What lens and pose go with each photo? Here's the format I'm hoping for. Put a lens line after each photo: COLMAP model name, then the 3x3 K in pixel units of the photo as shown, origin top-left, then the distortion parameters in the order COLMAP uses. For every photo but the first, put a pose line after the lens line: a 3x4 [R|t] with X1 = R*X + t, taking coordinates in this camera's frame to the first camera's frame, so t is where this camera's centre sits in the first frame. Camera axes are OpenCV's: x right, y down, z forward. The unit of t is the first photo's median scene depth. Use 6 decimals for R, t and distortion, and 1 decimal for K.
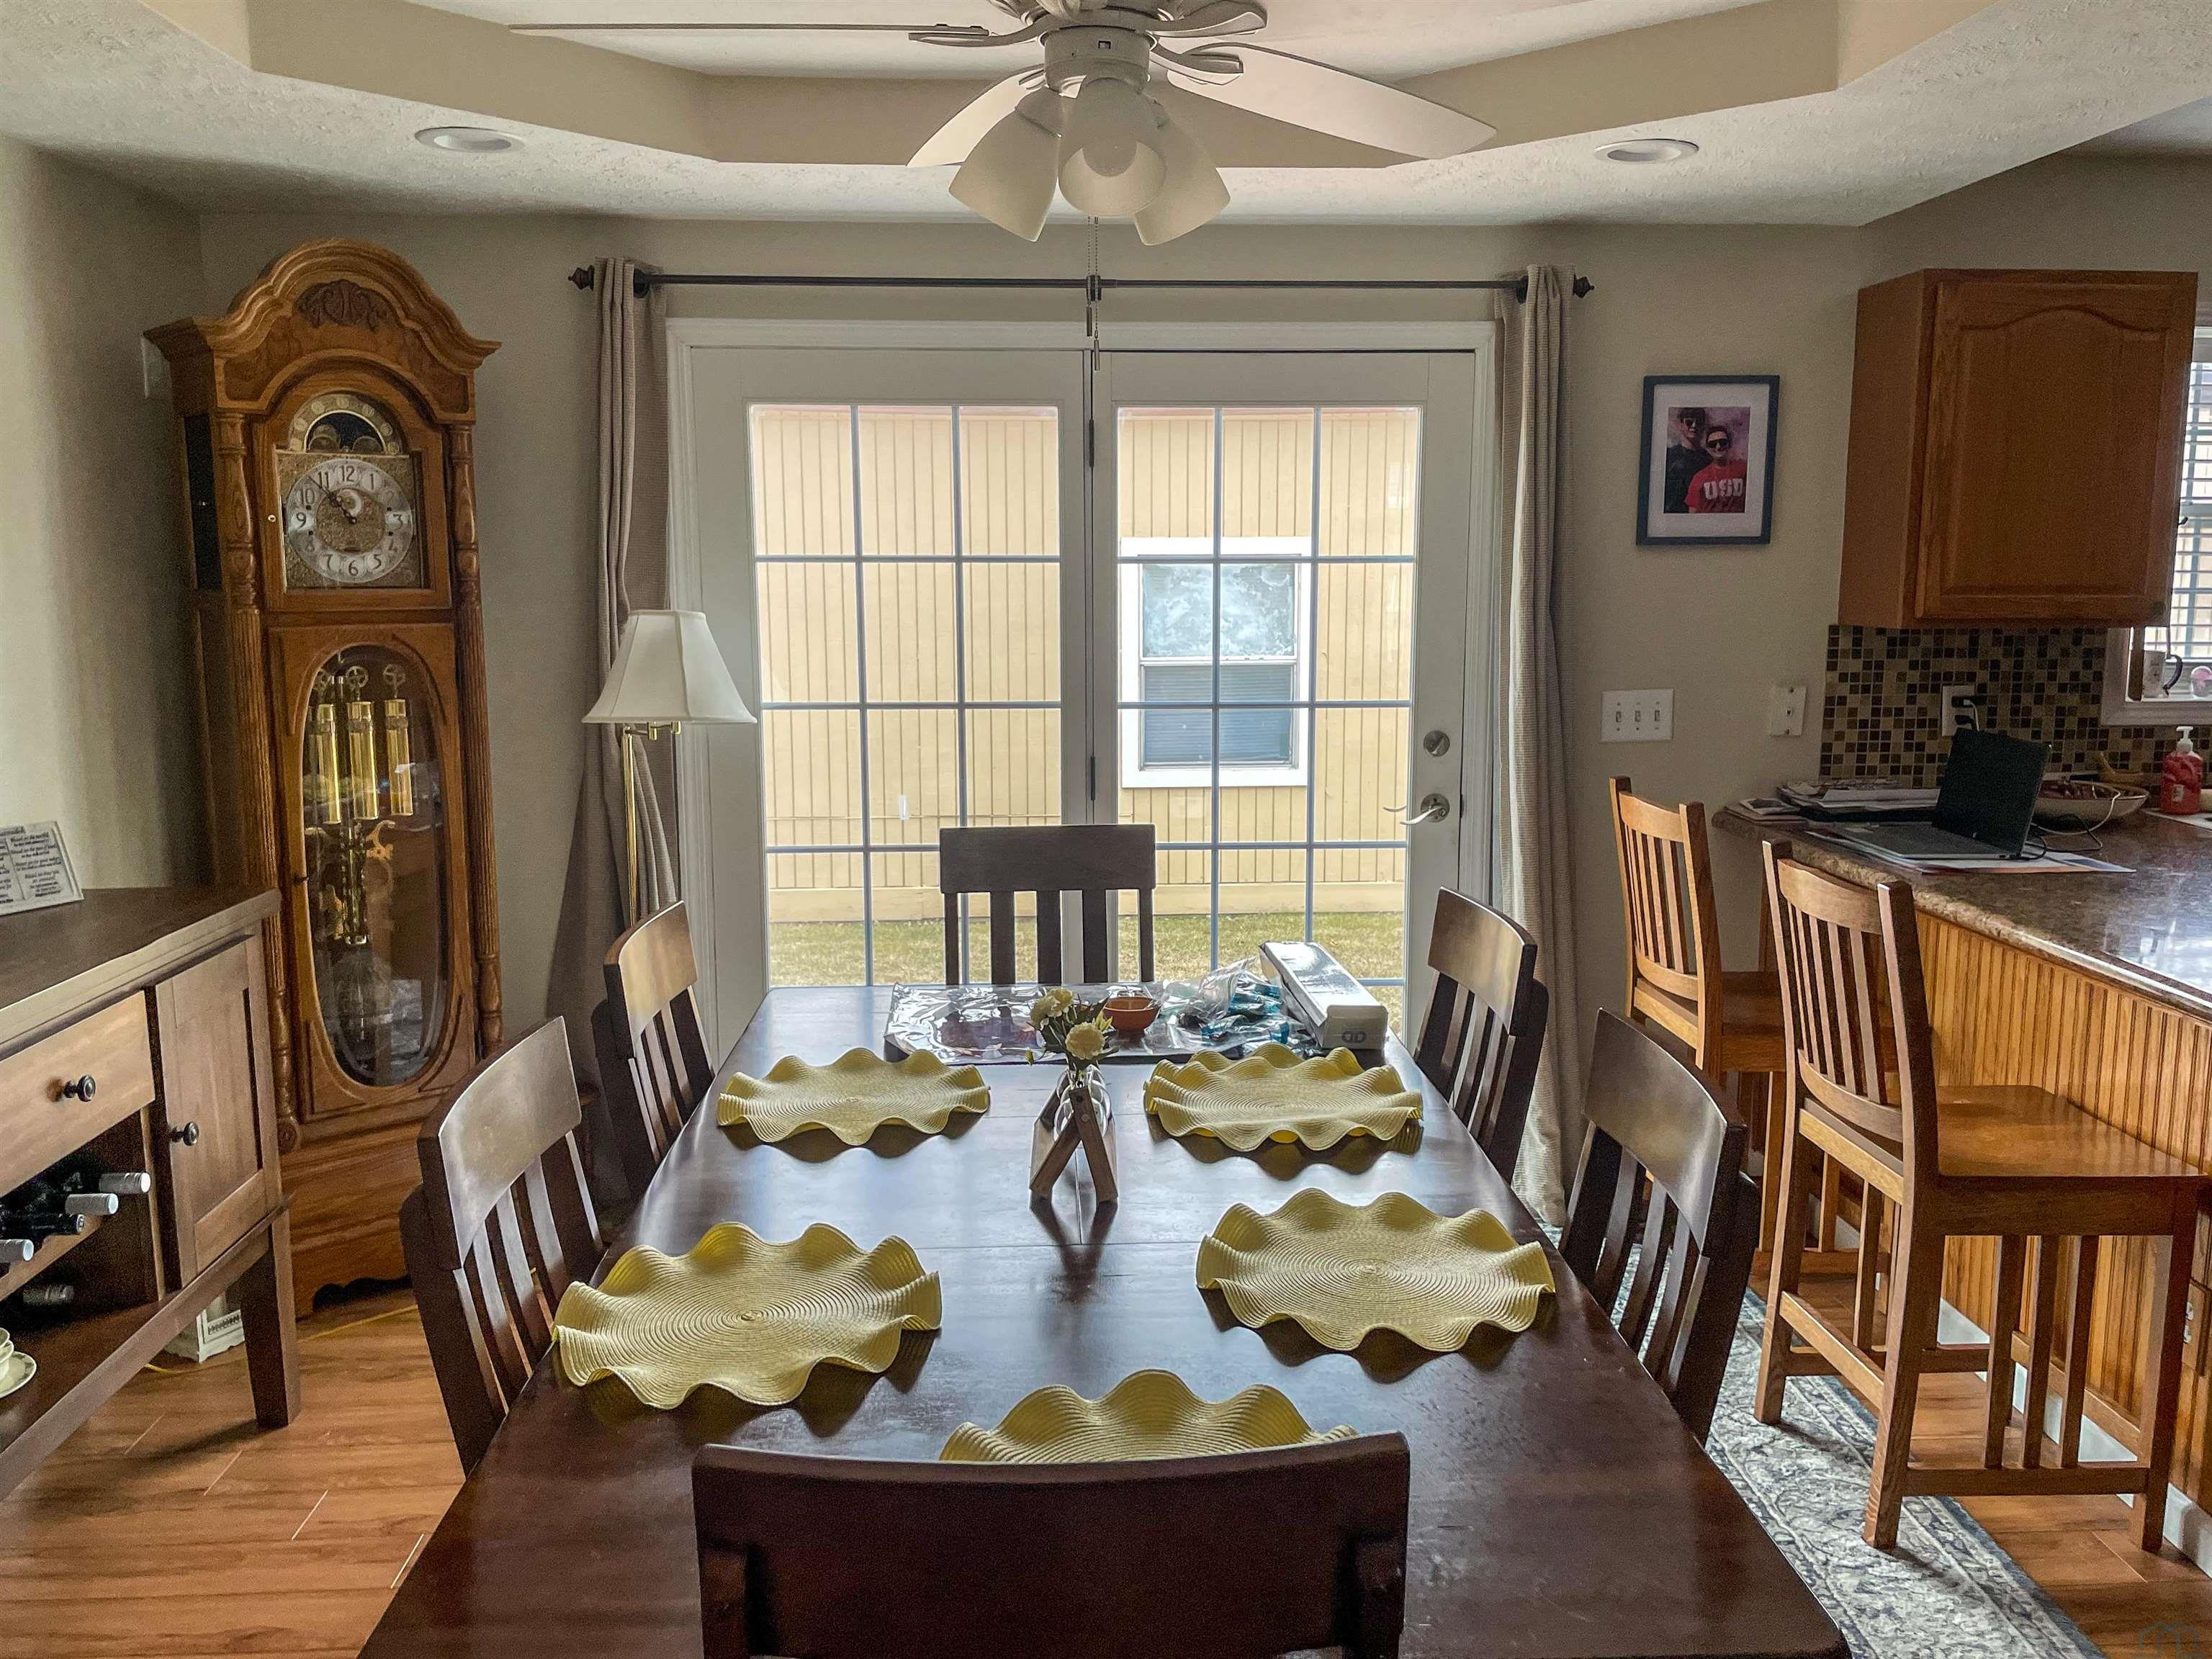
lens RADIAL K [[1756.2, 0, 1104.1], [0, 1756.2, 801.5], [0, 0, 1]] dist [0.095253, -0.132896]
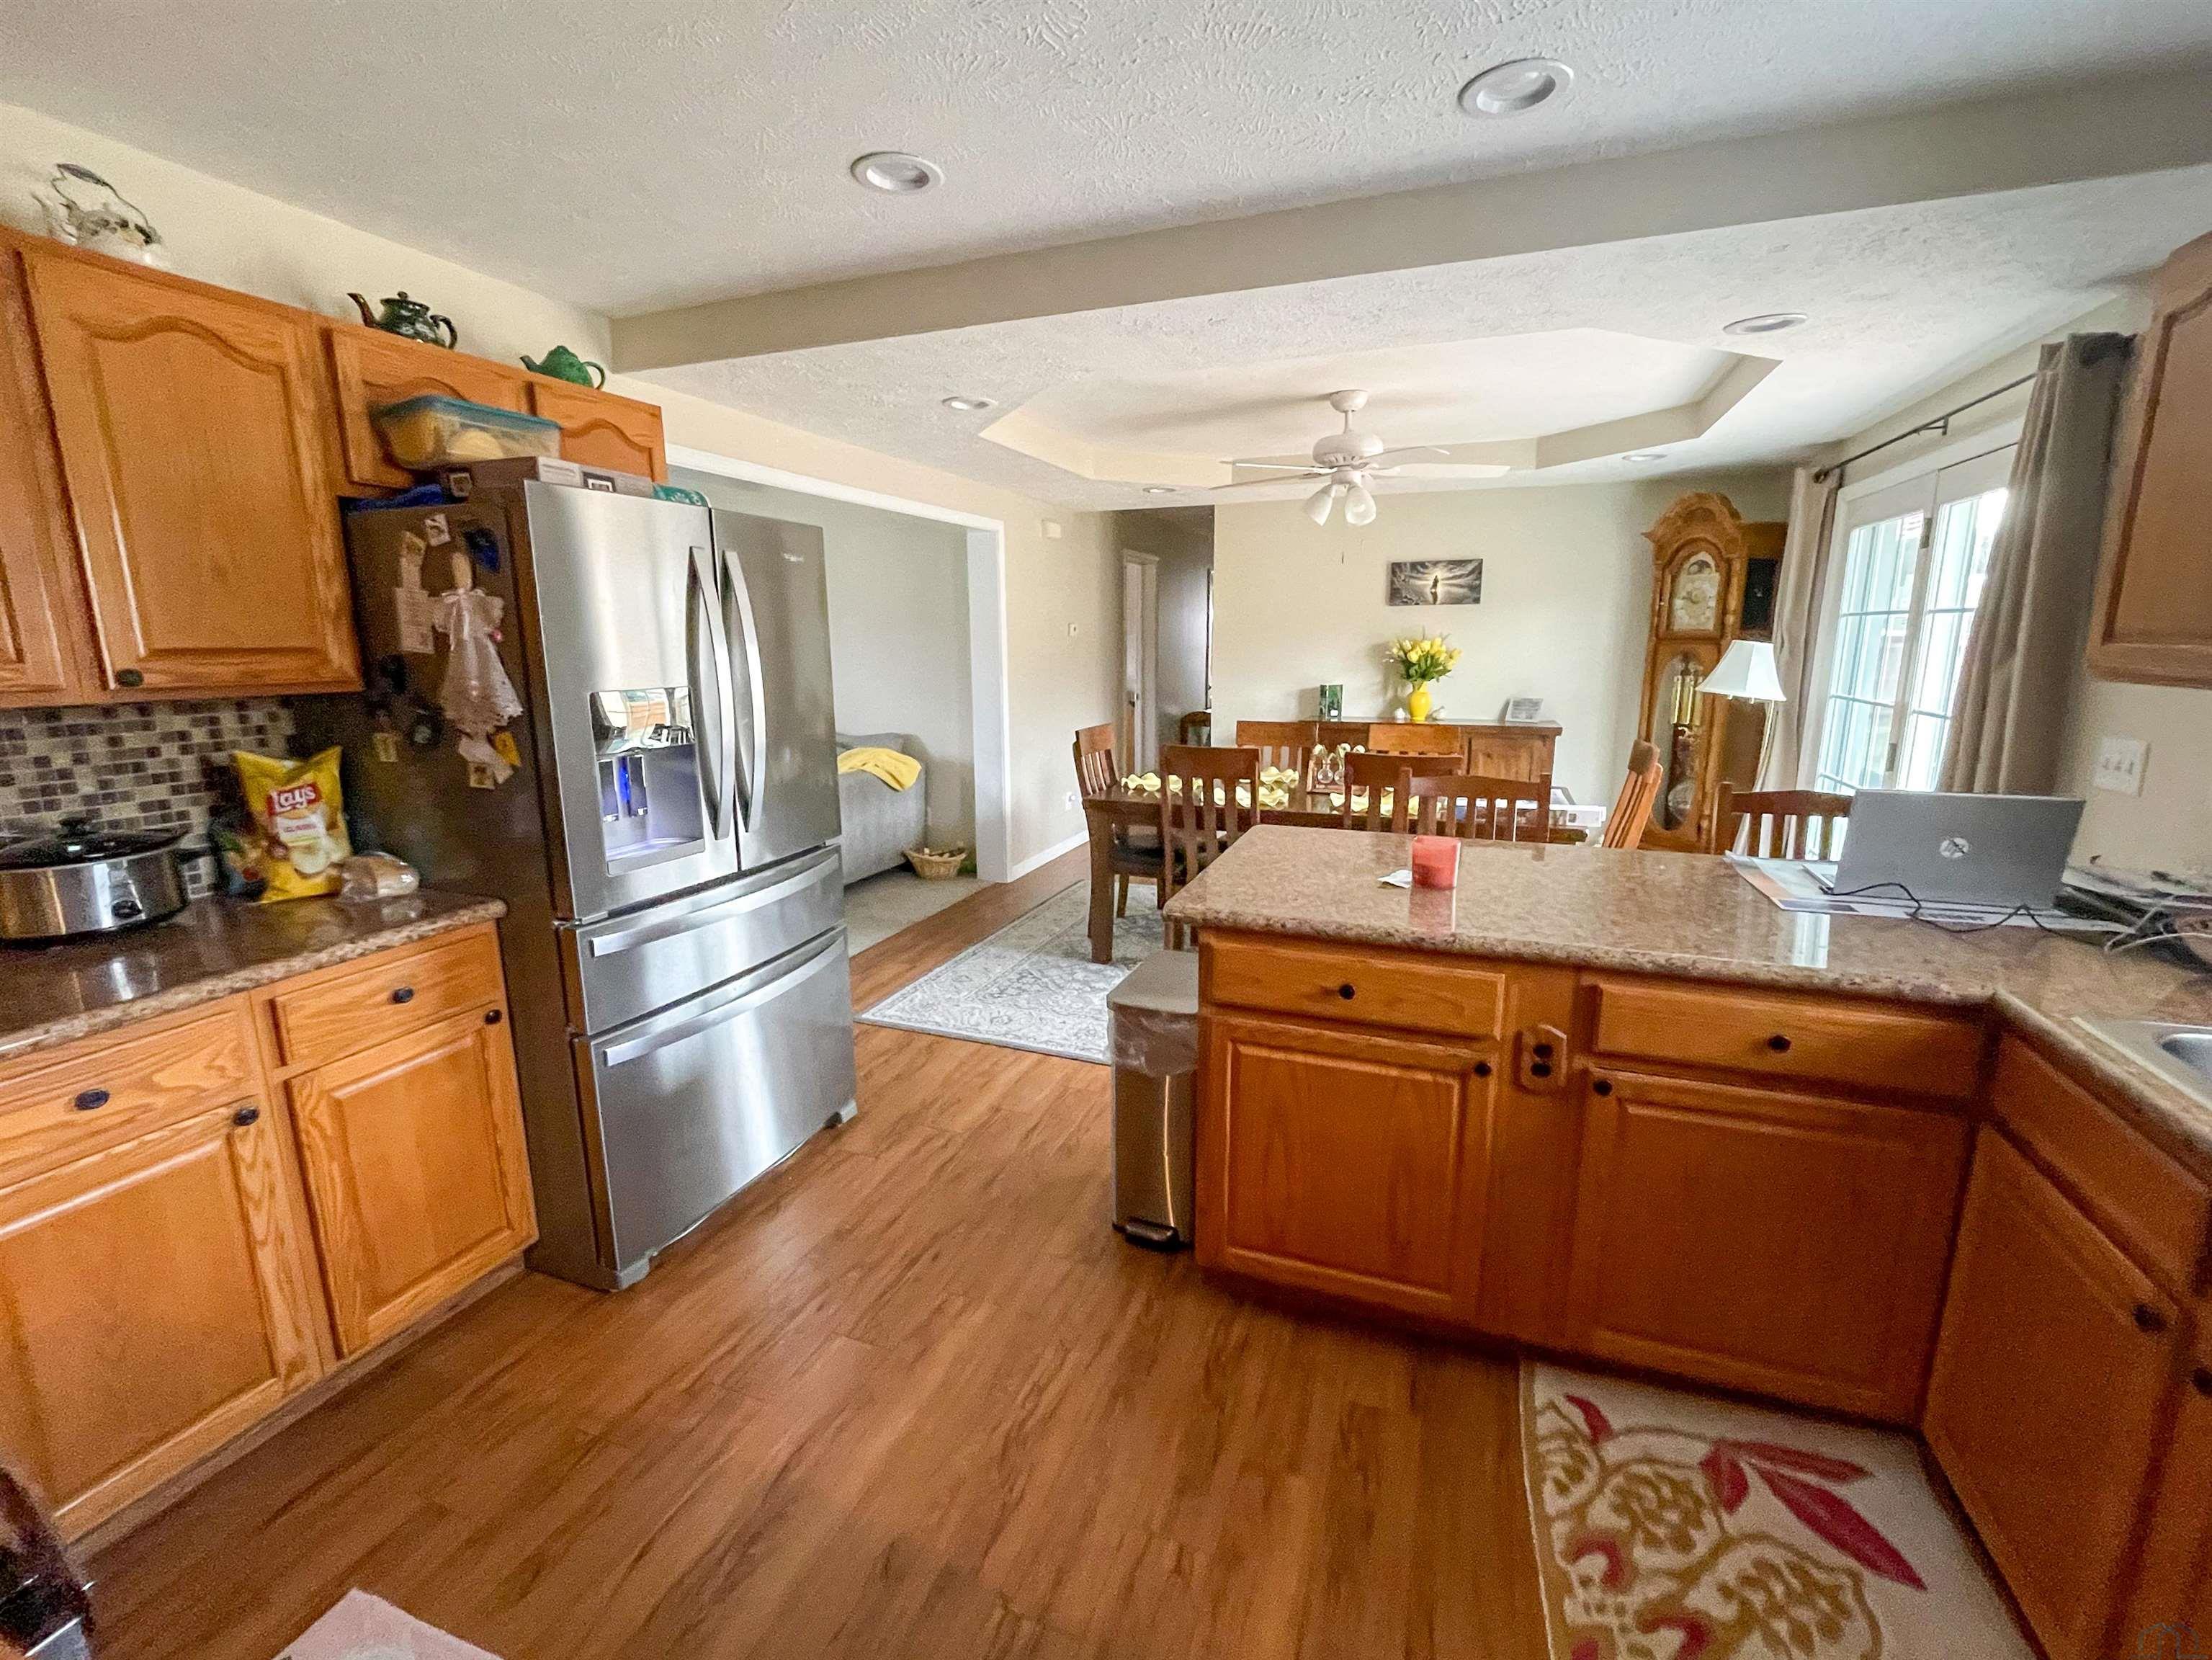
lens RADIAL K [[955.8, 0, 1105.8], [0, 955.8, 826.8], [0, 0, 1]] dist [-0.001214, -0.000610]
pose [[-0.402181, 0.185843, -0.896500, 1.057971], [-0.121033, 0.959797, 0.253261, -0.086167], [0.907525, 0.210362, -0.363519, 0.722717]]
